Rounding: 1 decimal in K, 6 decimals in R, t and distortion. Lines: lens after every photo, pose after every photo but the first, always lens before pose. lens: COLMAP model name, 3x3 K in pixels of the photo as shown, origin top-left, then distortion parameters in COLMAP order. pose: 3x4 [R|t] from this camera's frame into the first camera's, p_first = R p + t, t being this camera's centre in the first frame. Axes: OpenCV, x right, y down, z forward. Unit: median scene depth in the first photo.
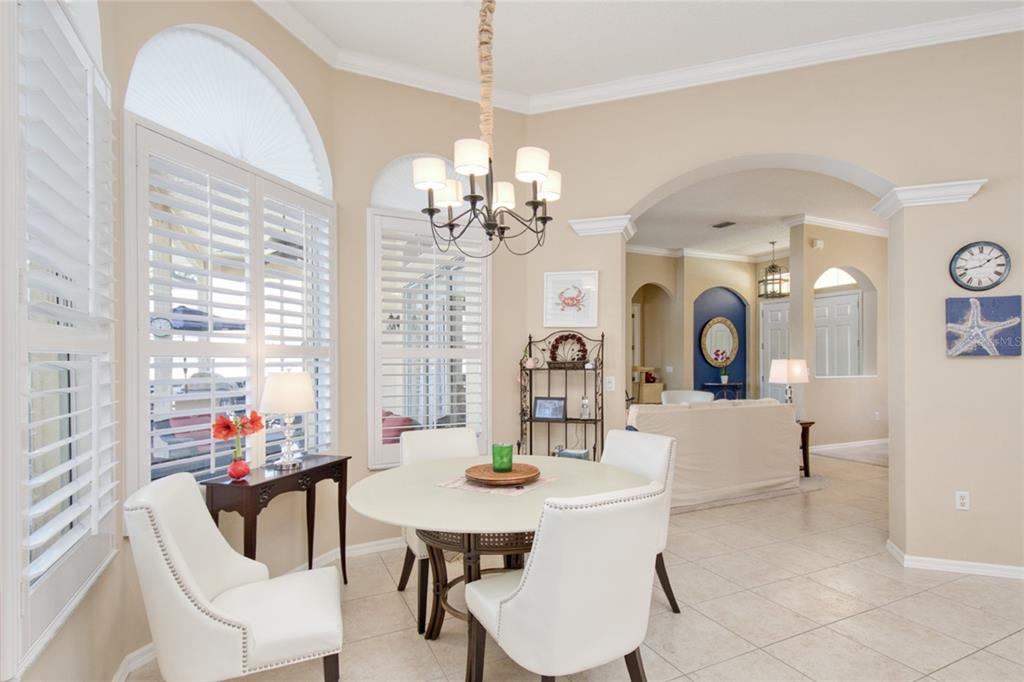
lens RADIAL K [[495.5, 0, 508.3], [0, 495.5, 362.7], [0, 0, 1]] dist [0.001092, -0.000028]
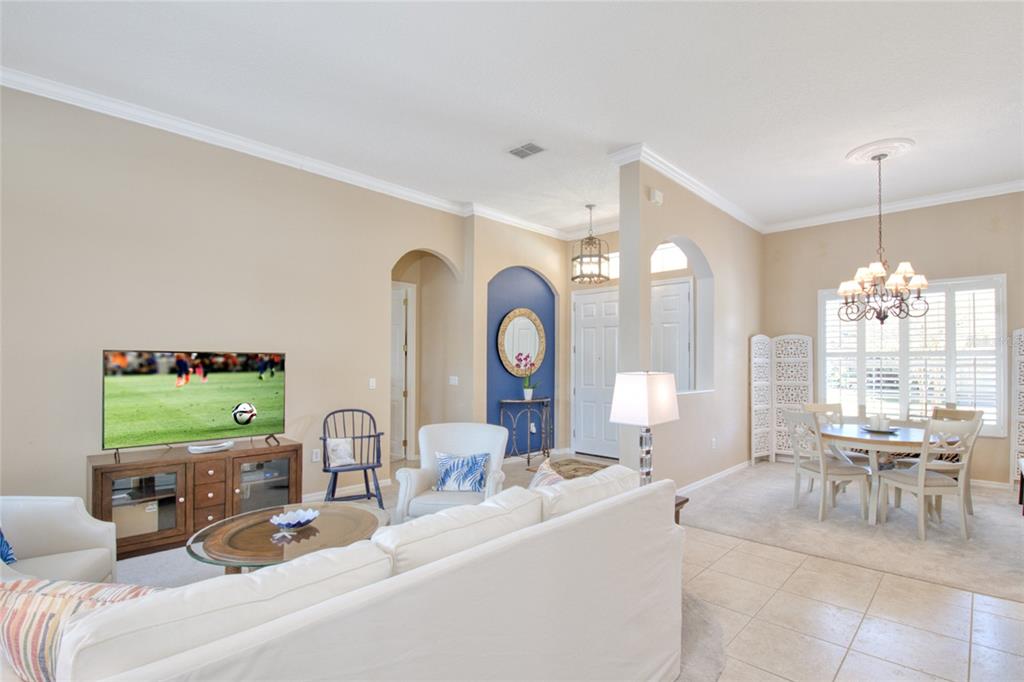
lens RADIAL K [[495.5, 0, 508.3], [0, 495.5, 362.7], [0, 0, 1]] dist [0.001092, -0.000028]
pose [[0.934665, 0.007008, 0.355460, 0.153971], [-0.004831, 0.999964, -0.007011, -0.006930], [-0.355496, 0.004836, 0.934665, 0.339109]]
